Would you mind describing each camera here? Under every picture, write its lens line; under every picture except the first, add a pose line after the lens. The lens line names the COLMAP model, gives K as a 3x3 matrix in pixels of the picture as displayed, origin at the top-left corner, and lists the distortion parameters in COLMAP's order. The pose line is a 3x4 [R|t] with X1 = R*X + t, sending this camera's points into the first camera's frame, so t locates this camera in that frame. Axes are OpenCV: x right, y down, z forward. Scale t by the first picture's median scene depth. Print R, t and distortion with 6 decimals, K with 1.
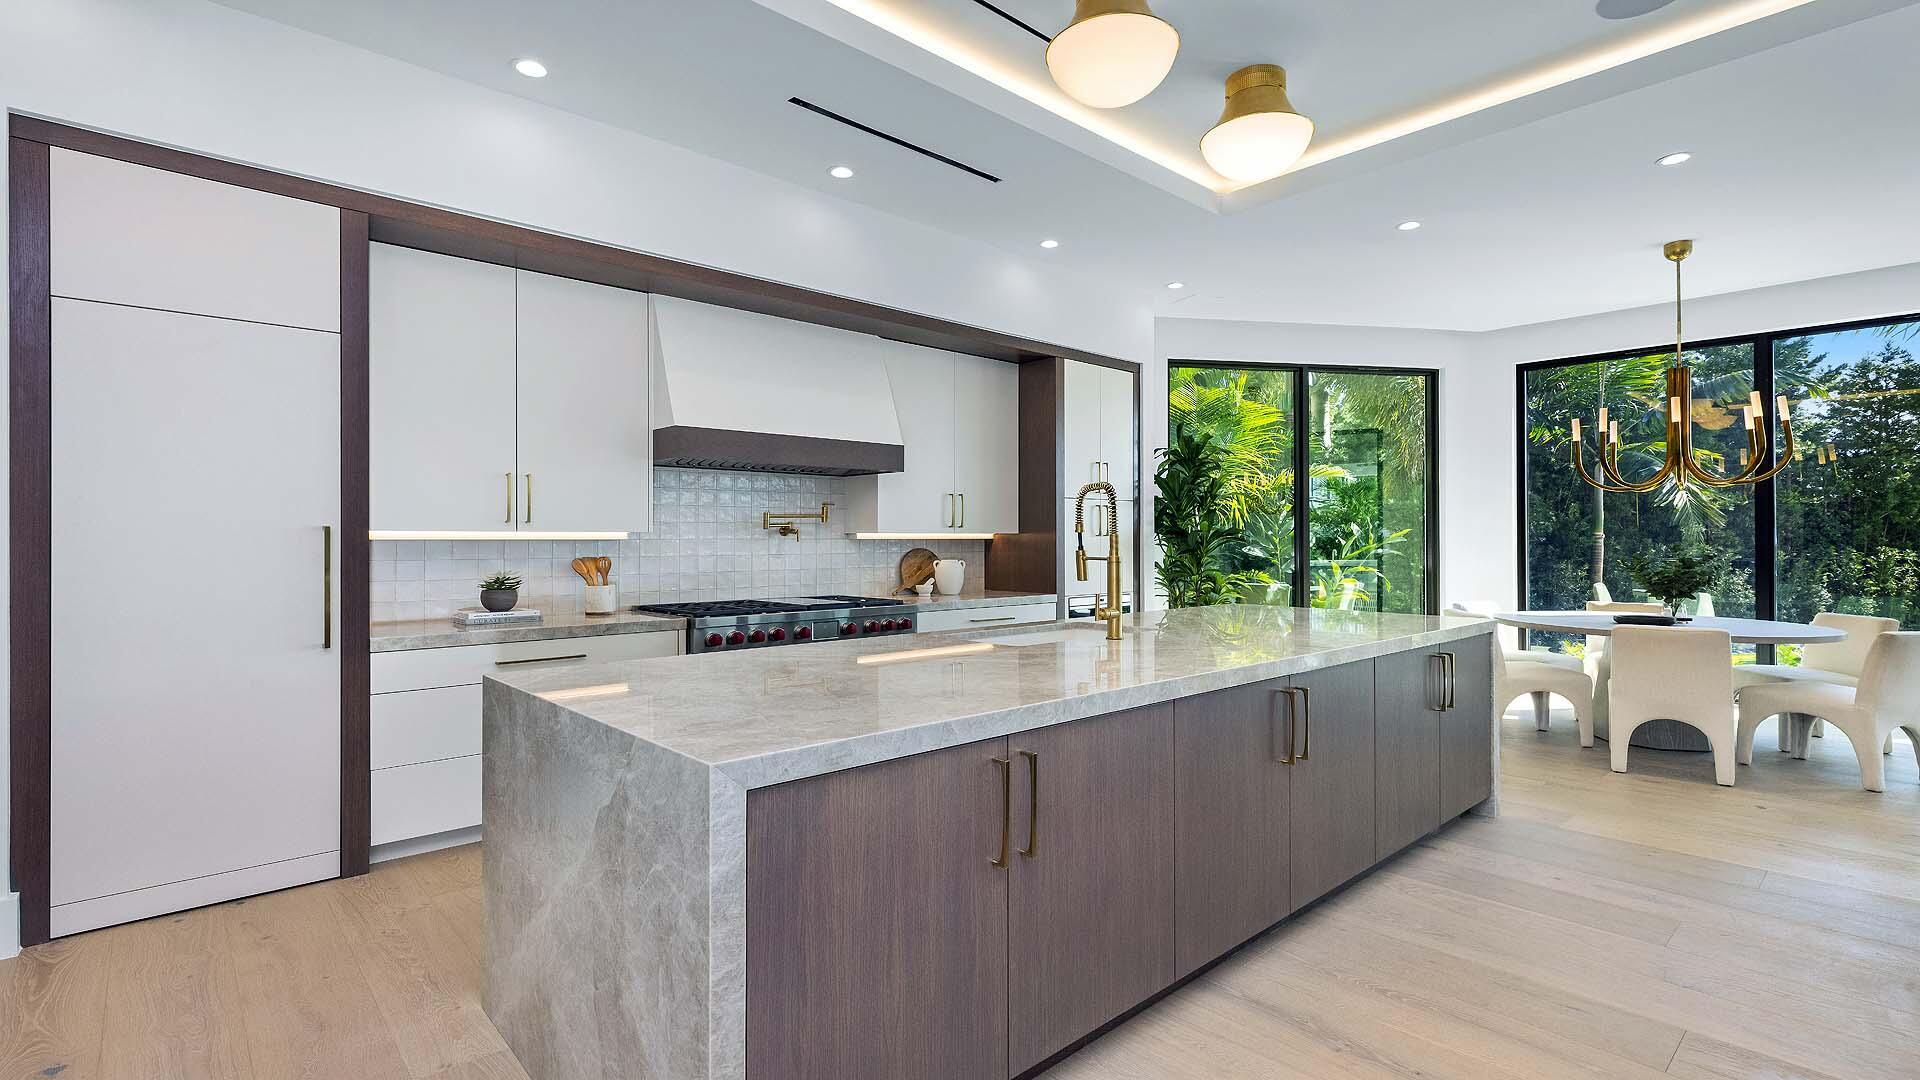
lens RADIAL K [[891.7, 0, 960.0], [0, 891.7, 540.0], [0, 0, 1]] dist [0.001194, 0.000067]
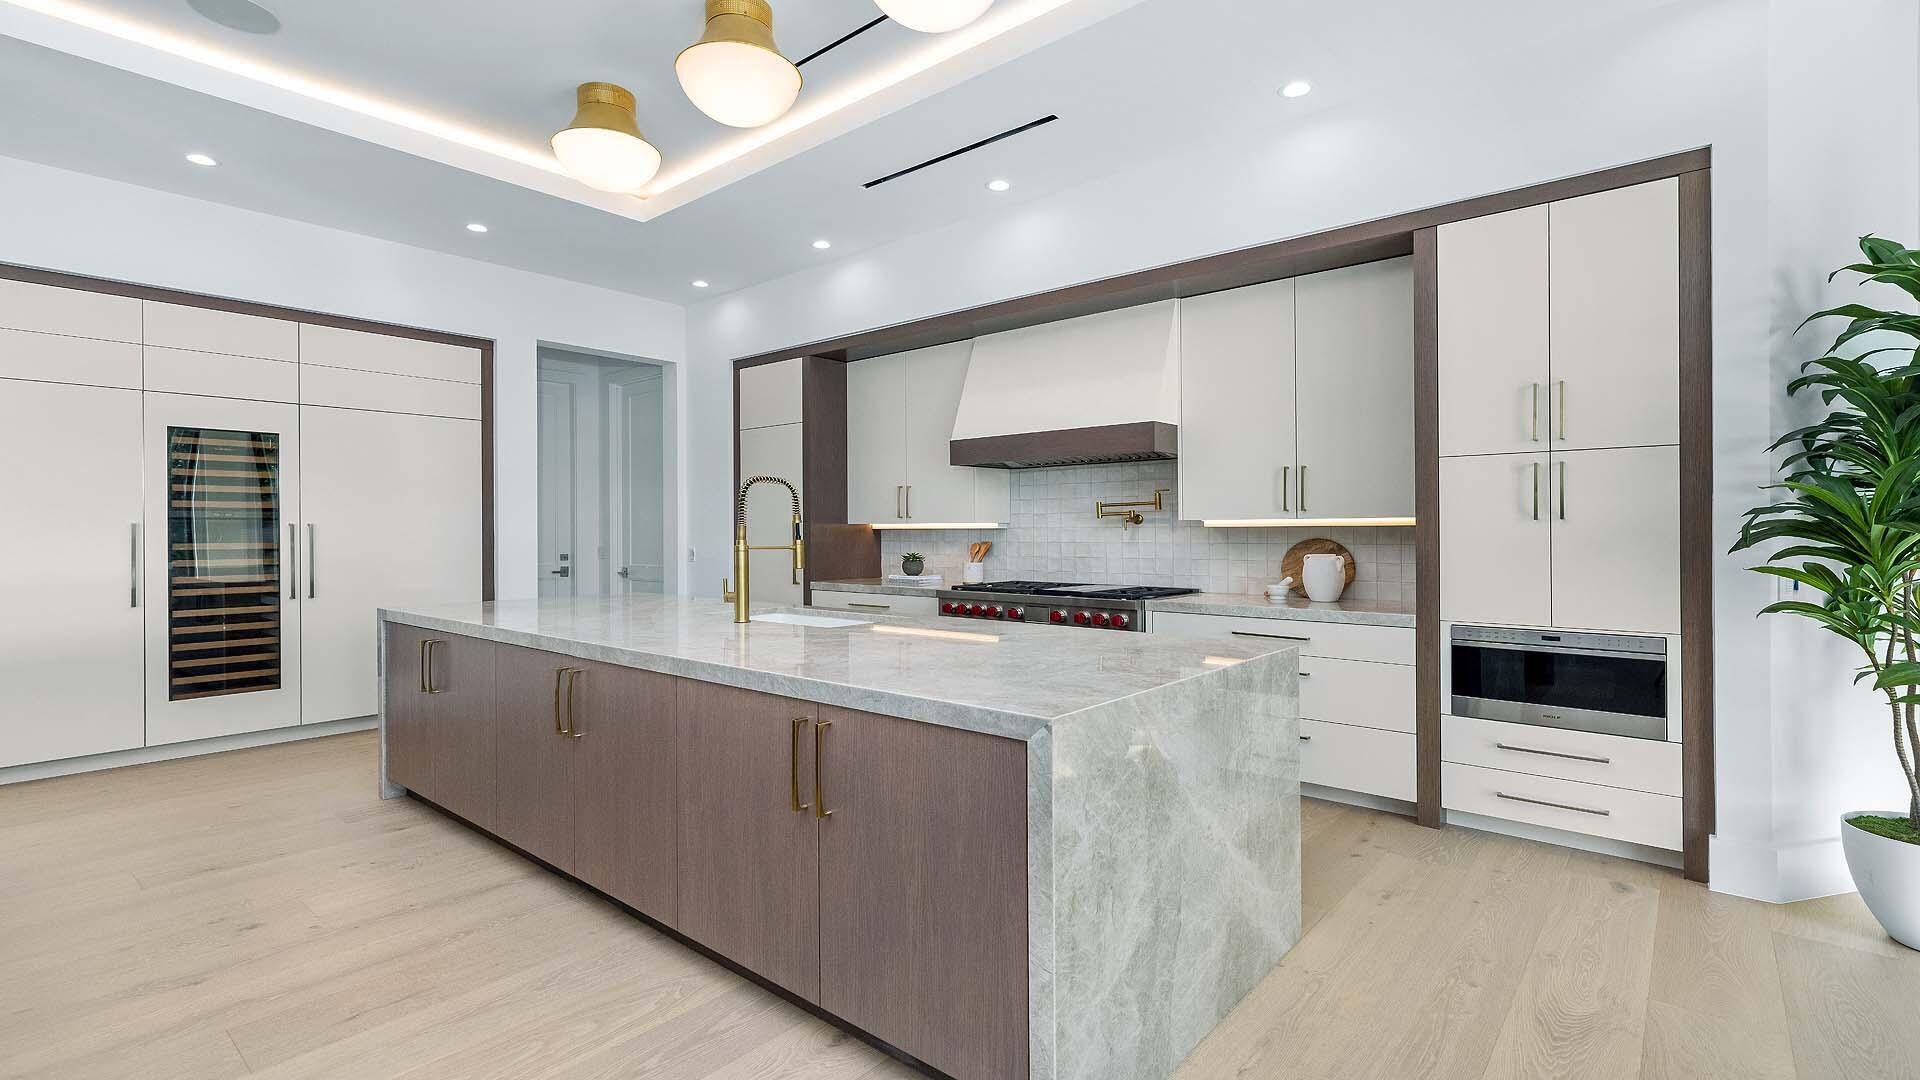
lens RADIAL K [[863.8, 0, 960.0], [0, 863.8, 540.0], [0, 0, 1]] dist [-0.000418, 0.000091]
pose [[0.128349, 0.012268, -0.991653, 0.874480], [0.004053, 0.999909, 0.012894, 0.000065], [0.991721, -0.005674, 0.128287, 0.795361]]
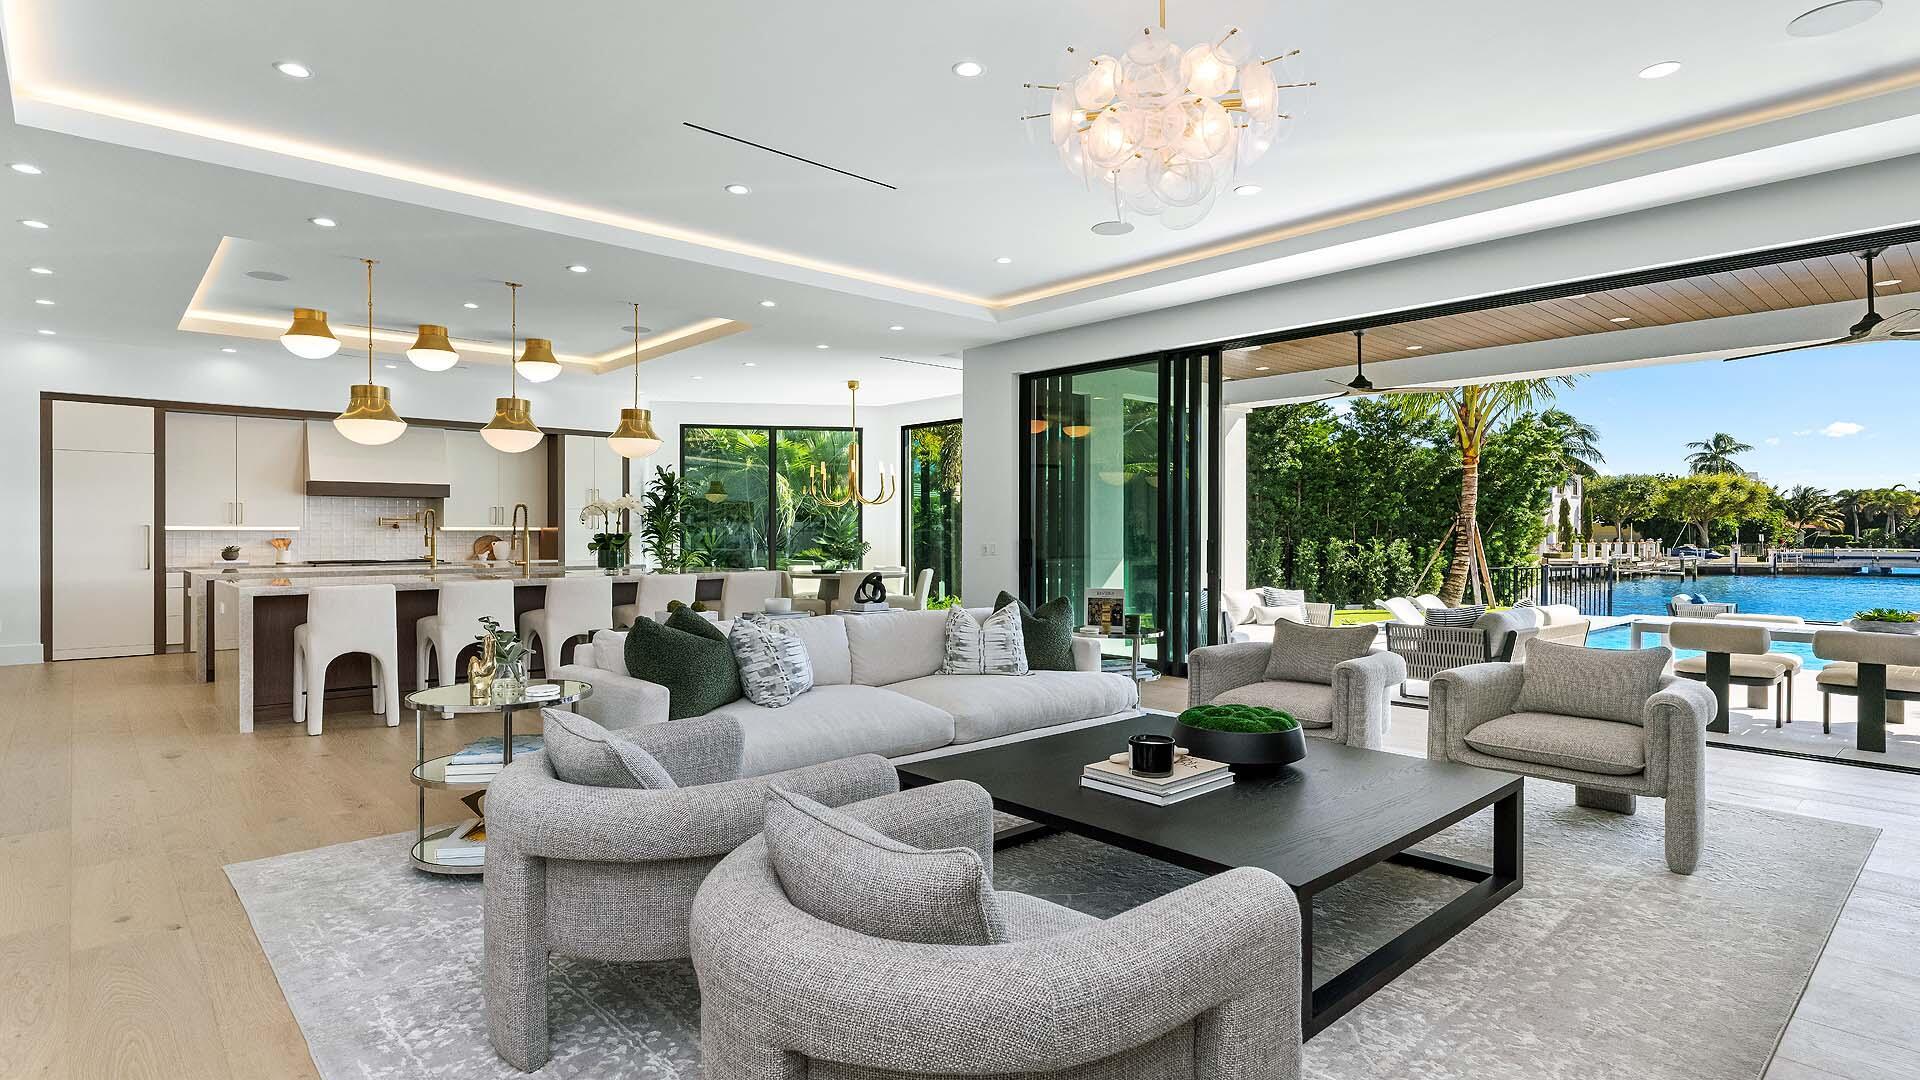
lens RADIAL K [[982.6, 0, 960.0], [0, 982.6, 540.0], [0, 0, 1]] dist [0.000349, -0.000221]
pose [[0.999980, -0.000049, 0.006372, 1.273999], [0.000026, 0.999994, 0.003554, 0.014816], [-0.006373, -0.003554, 0.999973, -1.470583]]
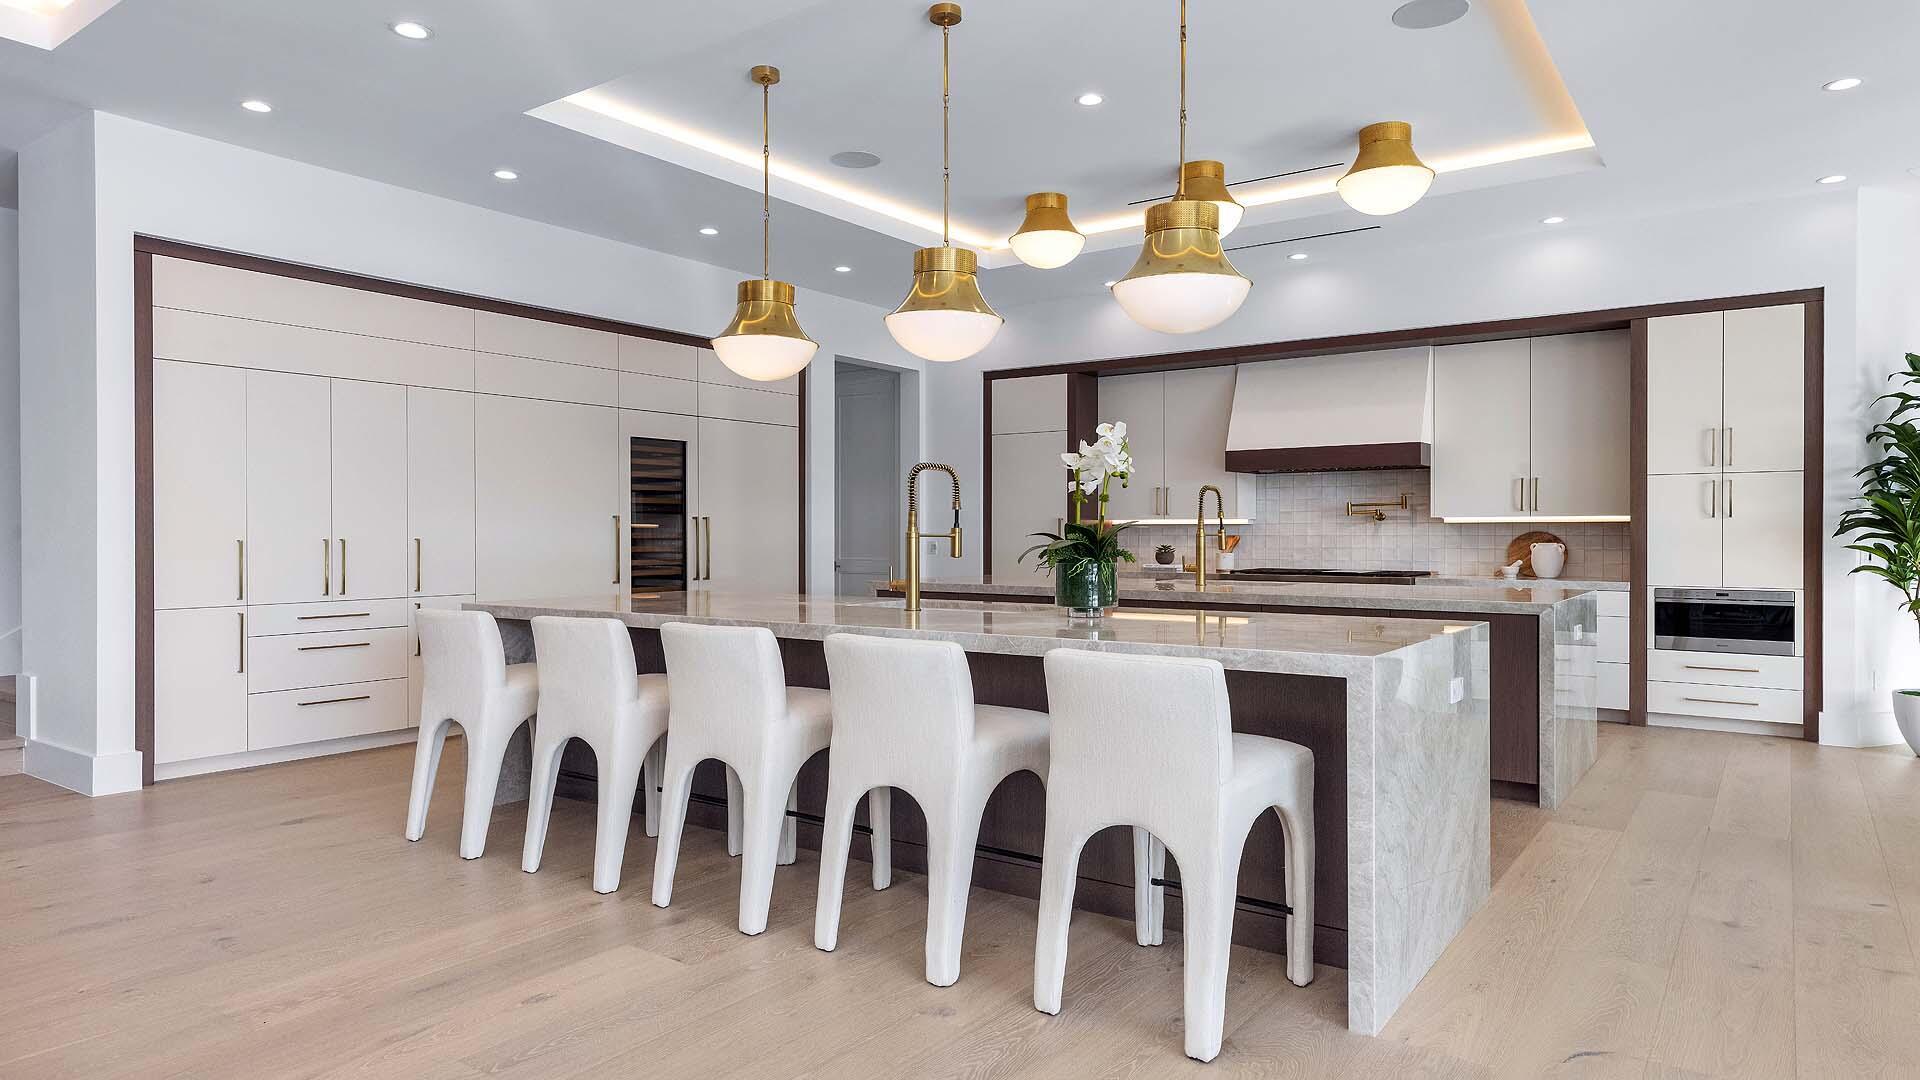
lens RADIAL K [[1127.8, 0, 950.8], [0, 1127.8, 553.0], [0, 0, 1]] dist [-0.000943, -0.000583]
pose [[0.192457, 0.019392, -0.981114, 1.449527], [-0.000379, 0.999806, 0.019687, 0.011943], [0.981305, -0.003417, 0.192427, 0.129036]]
